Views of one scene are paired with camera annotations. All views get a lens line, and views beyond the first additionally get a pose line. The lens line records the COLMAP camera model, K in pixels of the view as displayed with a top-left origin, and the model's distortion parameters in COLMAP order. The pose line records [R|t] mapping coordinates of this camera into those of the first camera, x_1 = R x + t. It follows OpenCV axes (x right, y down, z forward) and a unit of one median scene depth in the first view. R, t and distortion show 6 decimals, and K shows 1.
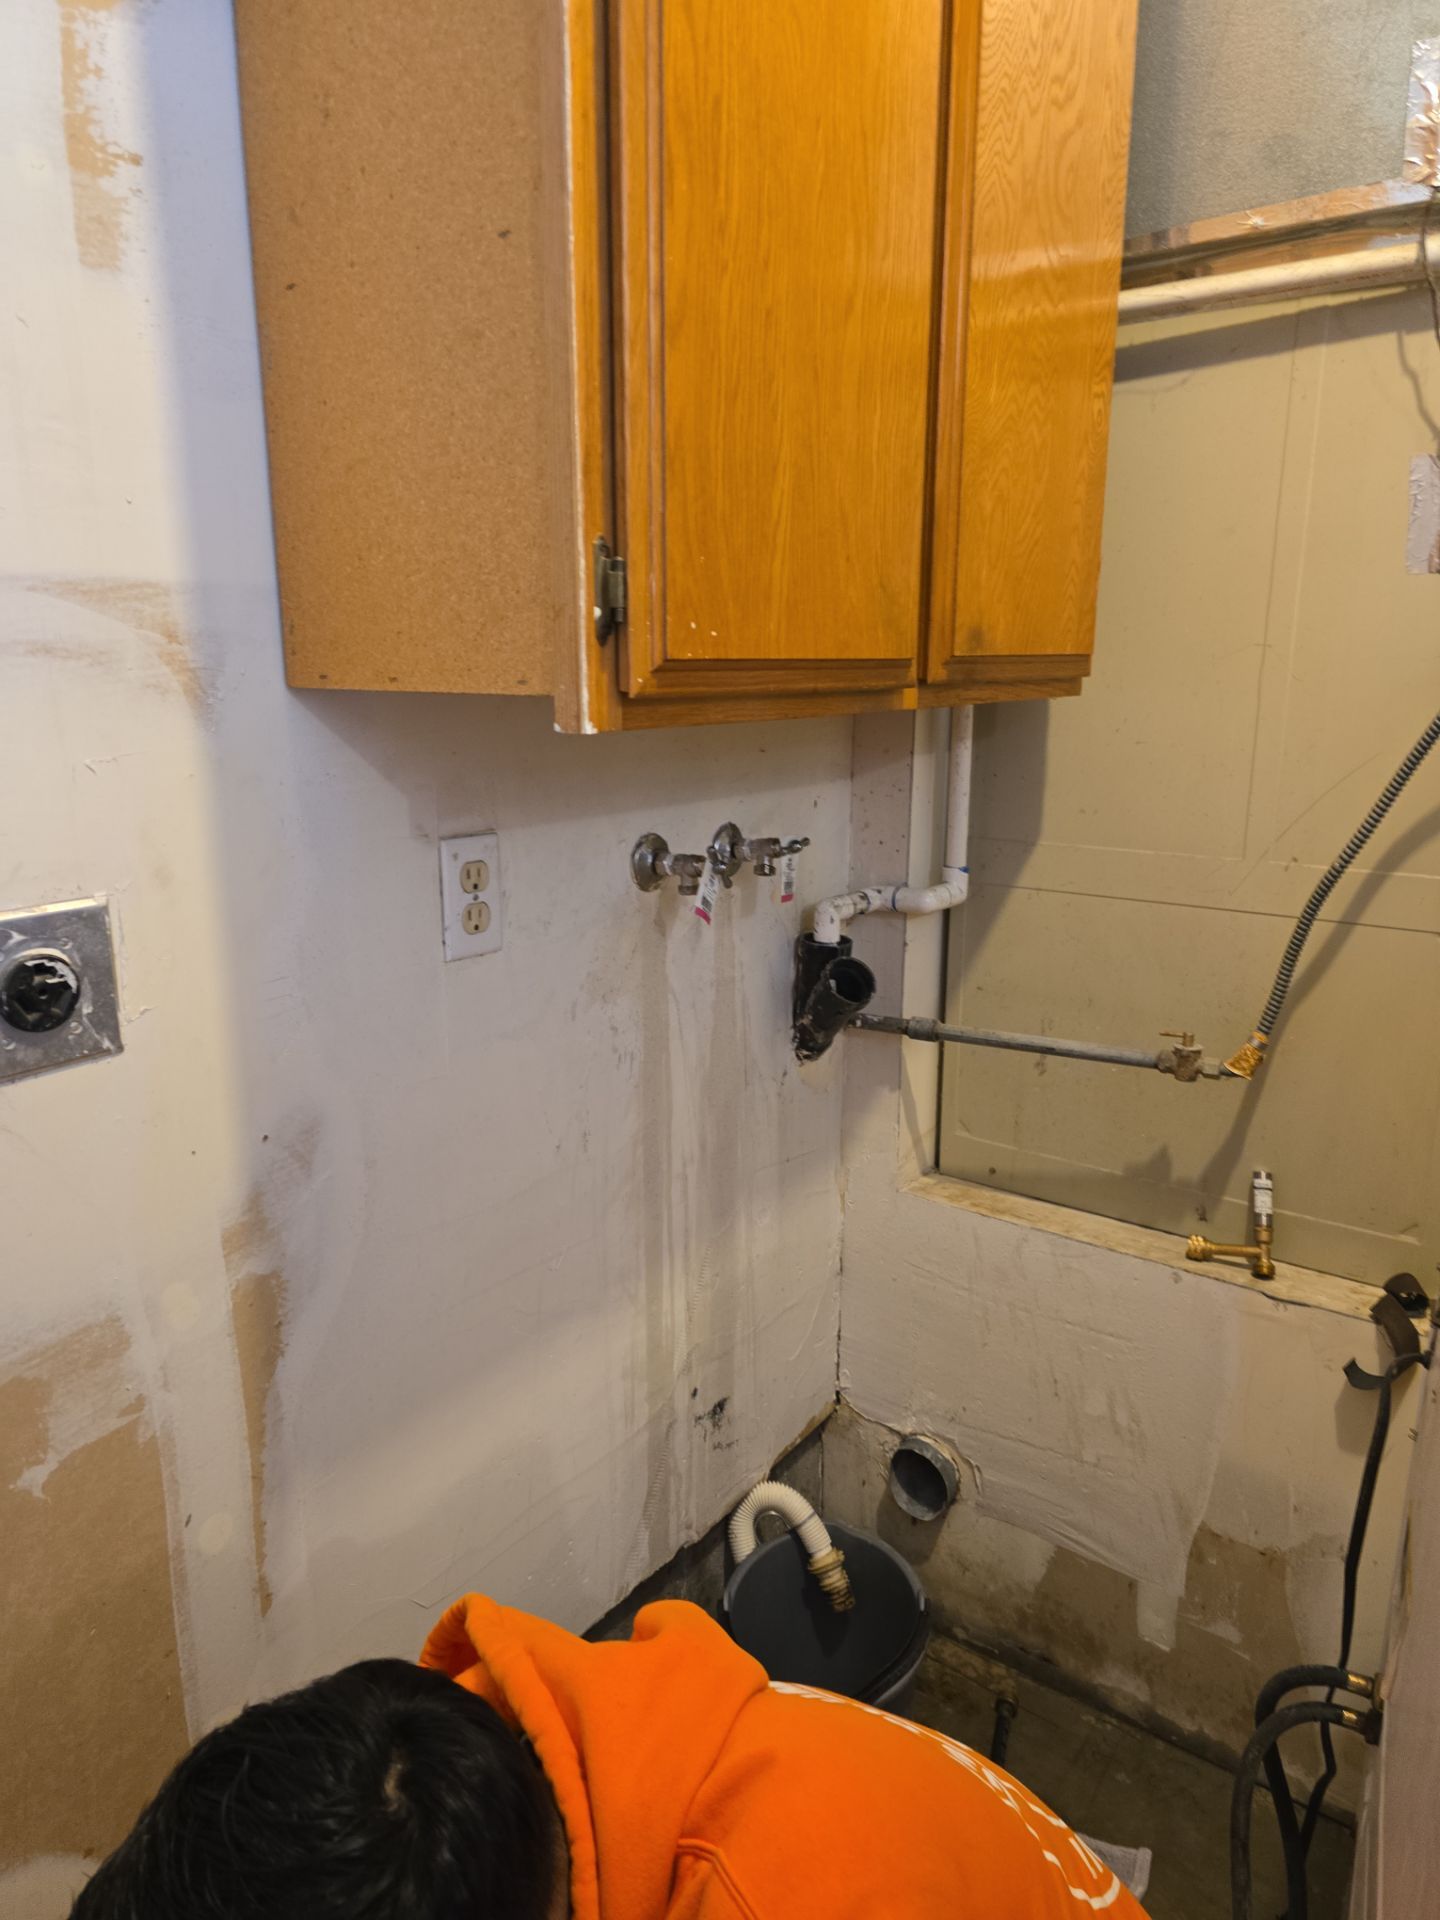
lens RADIAL K [[1251.9, 0, 720.0], [0, 1251.9, 960.0], [0, 0, 1]] dist [0.141891, -0.188181]
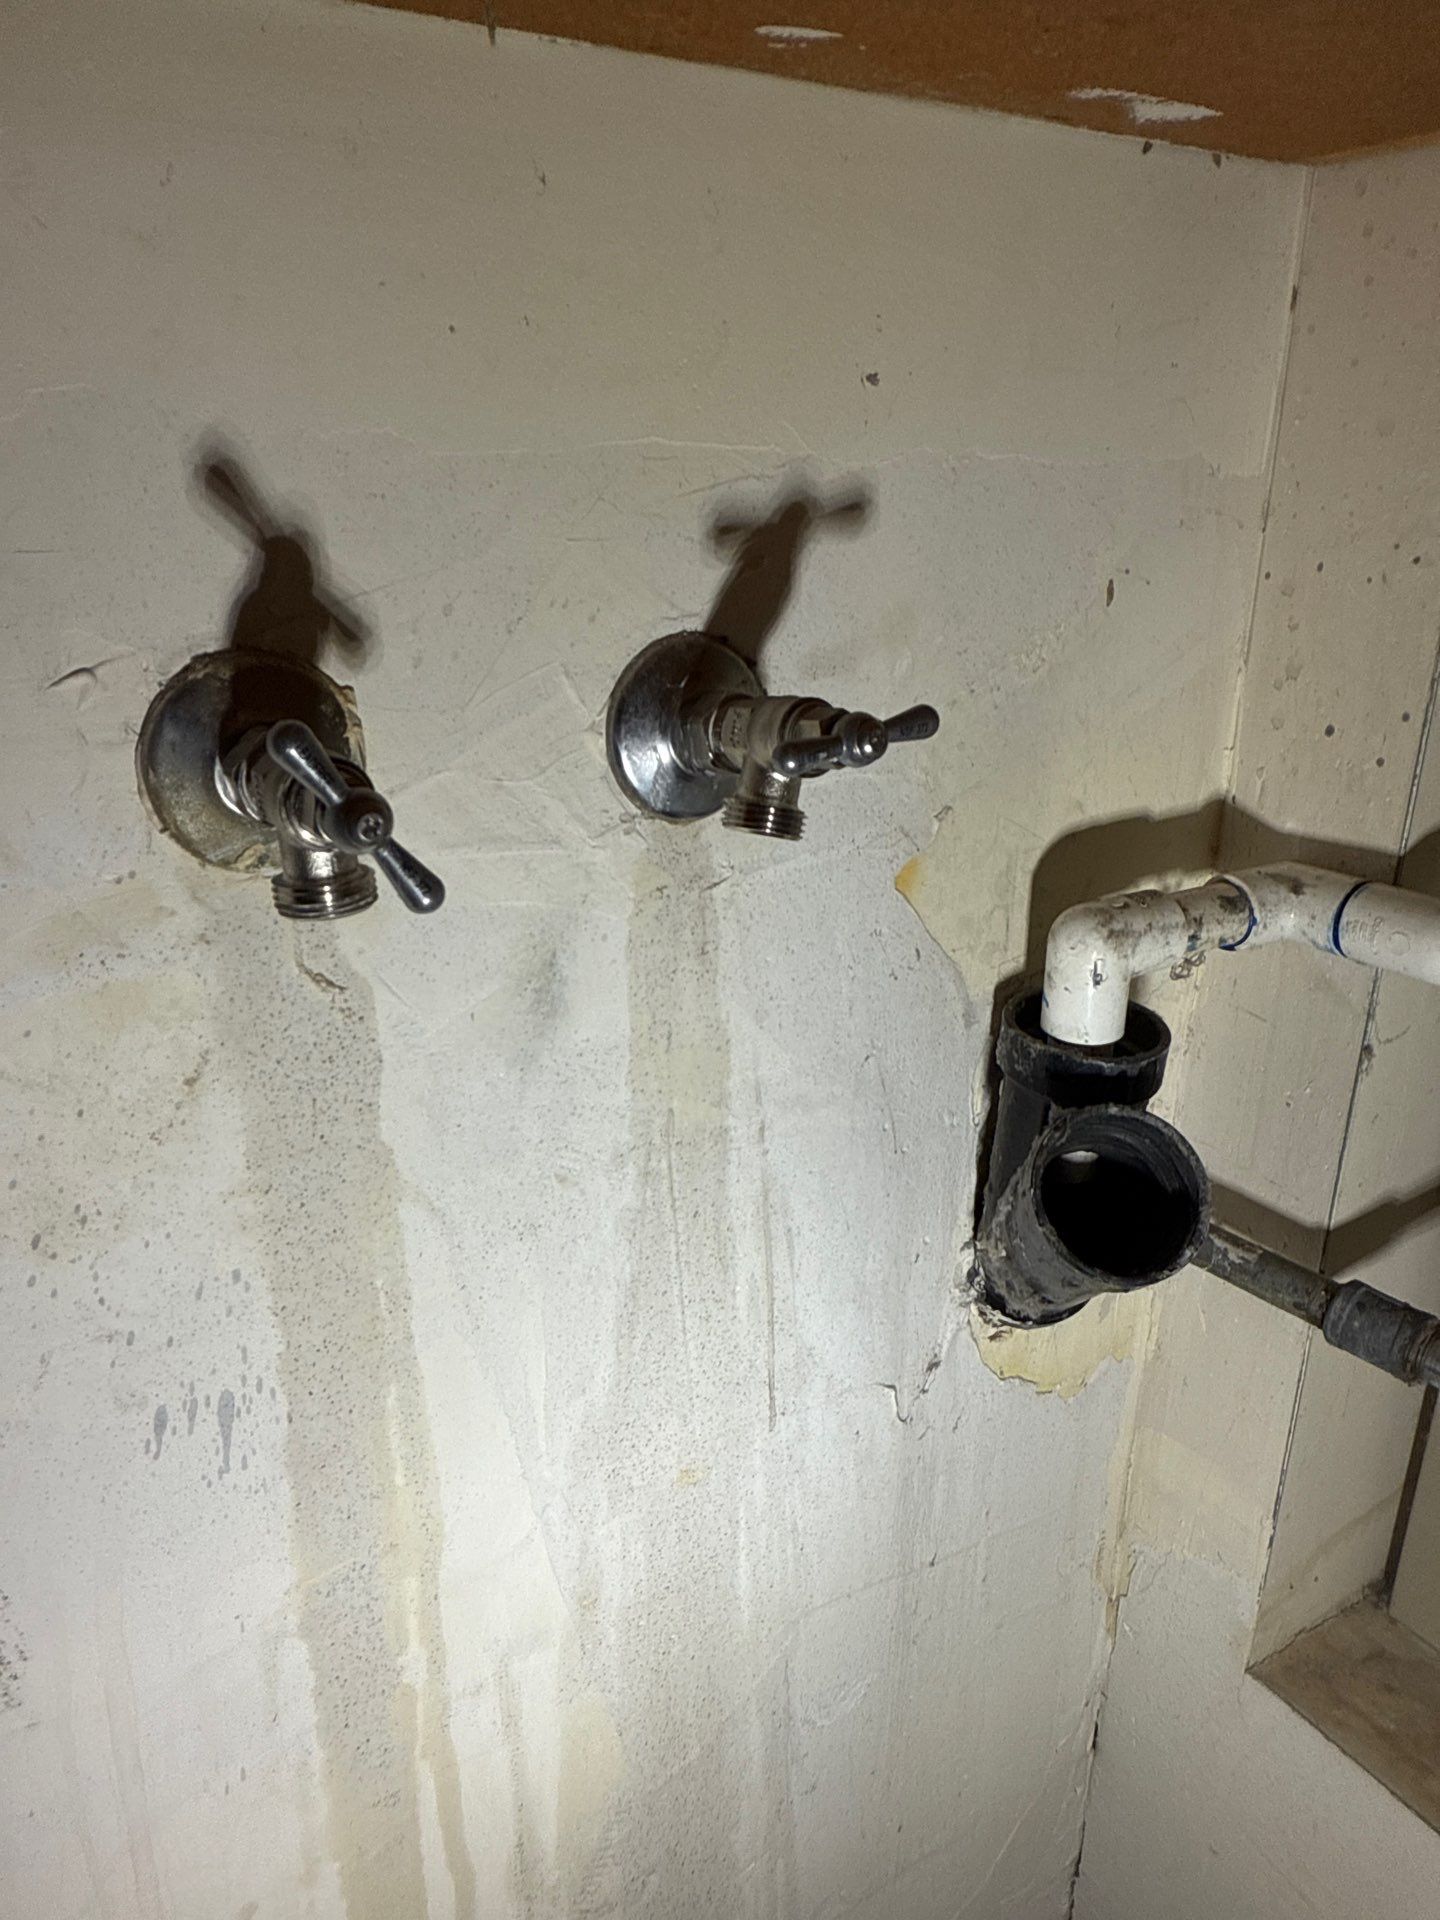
lens RADIAL K [[1367.4, 0, 712.5], [0, 1367.4, 949.1], [0, 0, 1]] dist [-0.001614, -0.005650]
pose [[0.927186, 0.134468, -0.349636, 0.118154], [-0.094339, 0.987087, 0.129456, -0.072856], [0.362529, -0.087045, 0.927899, 0.652966]]
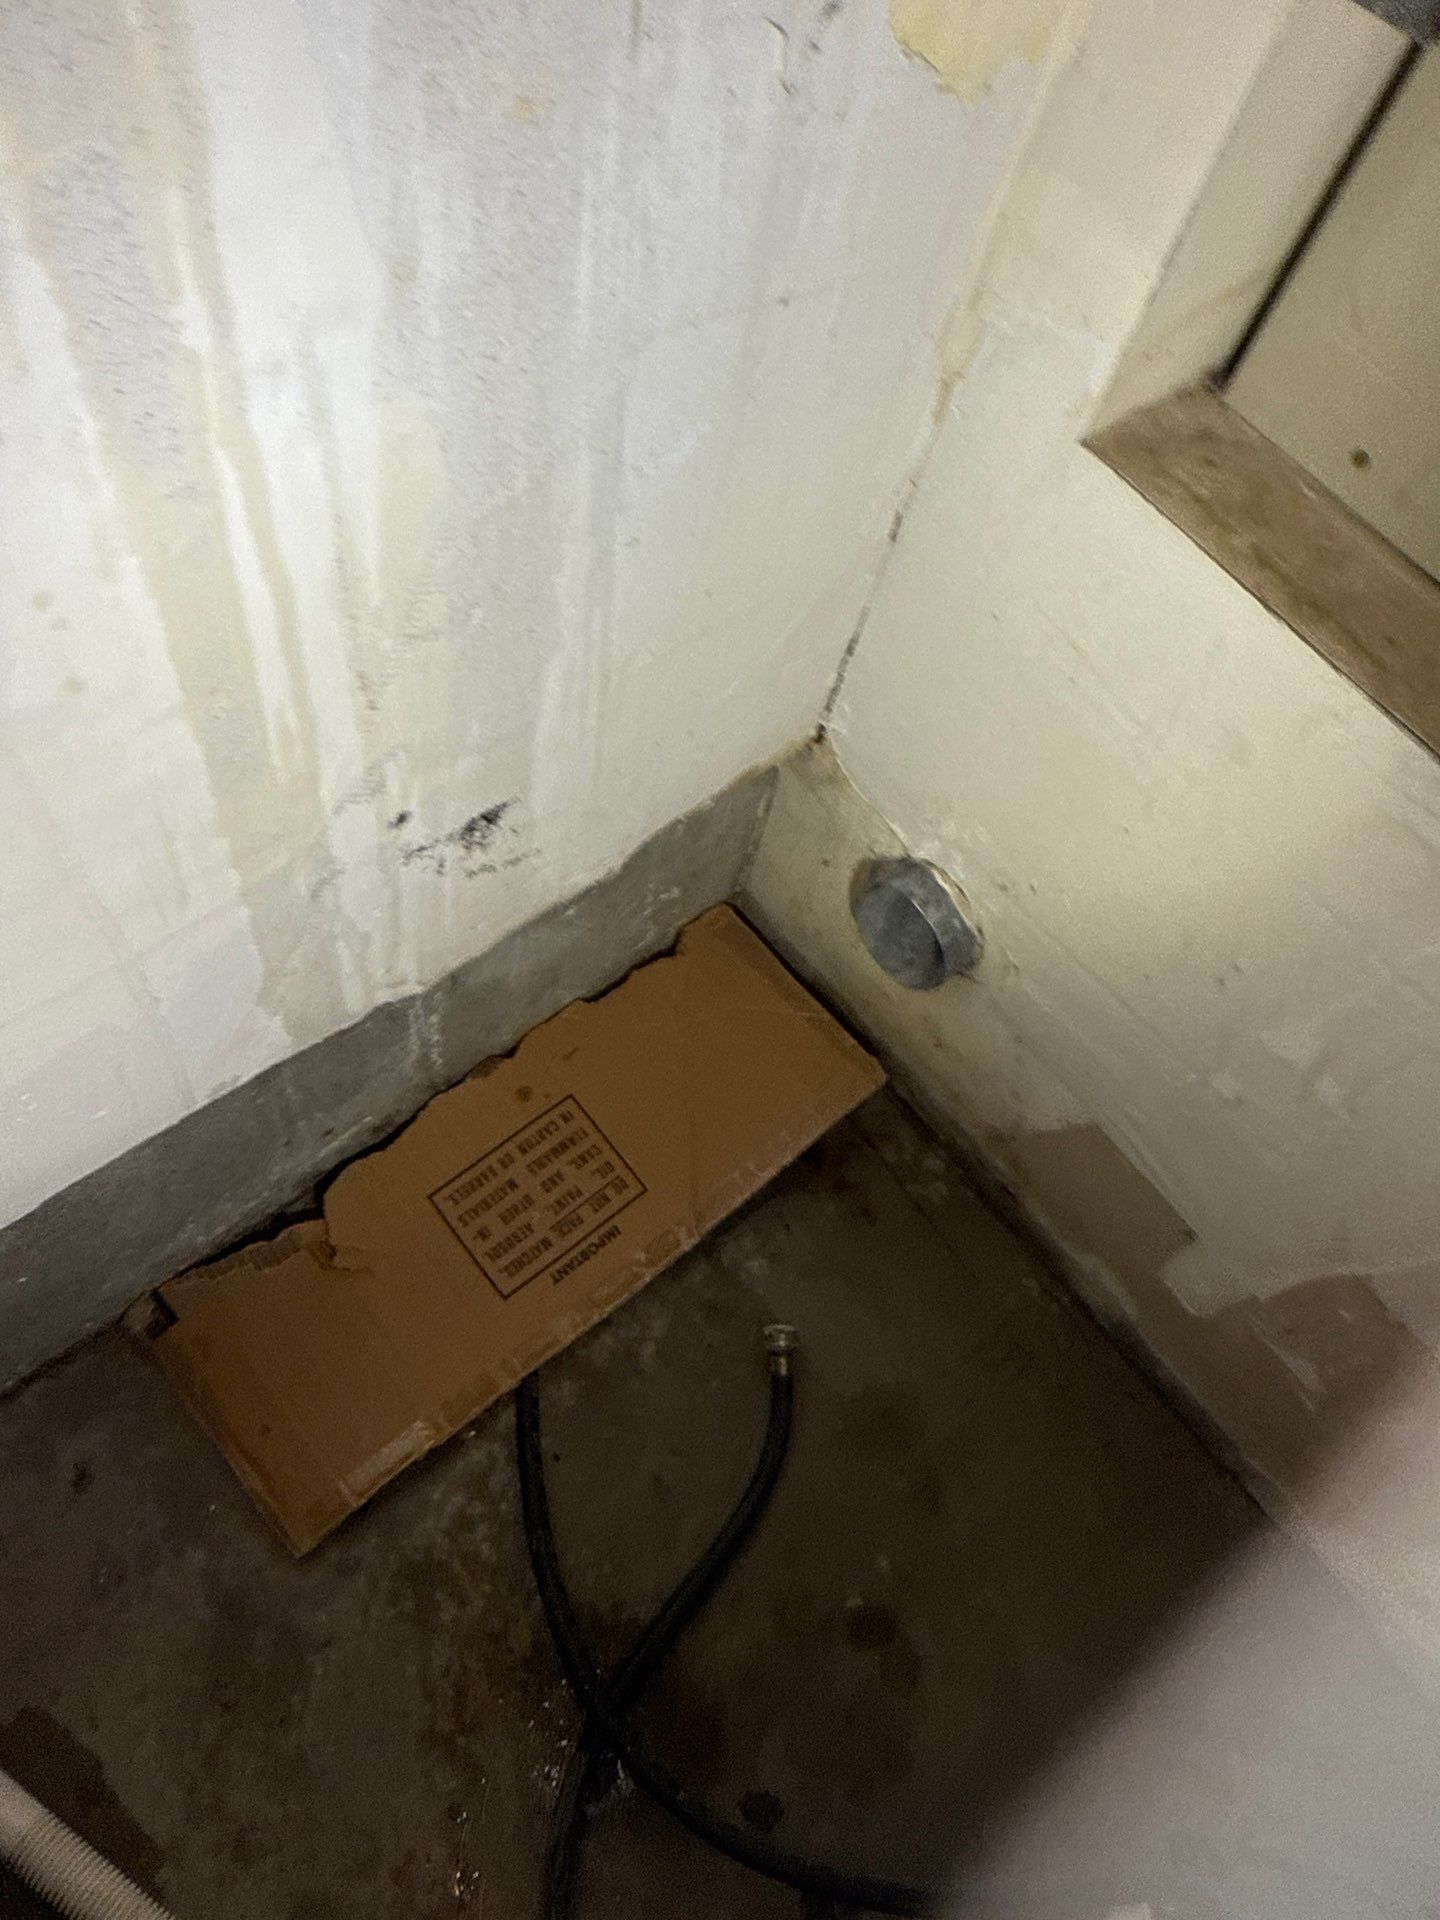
lens RADIAL K [[1353.8, 0, 699.0], [0, 1353.8, 927.4], [0, 0, 1]] dist [0.001059, 0.002048]
pose [[0.953745, 0.300390, -0.011640, 0.090986], [-0.199016, 0.659953, 0.724469, 0.015567], [0.225305, -0.688642, 0.689209, 0.678245]]
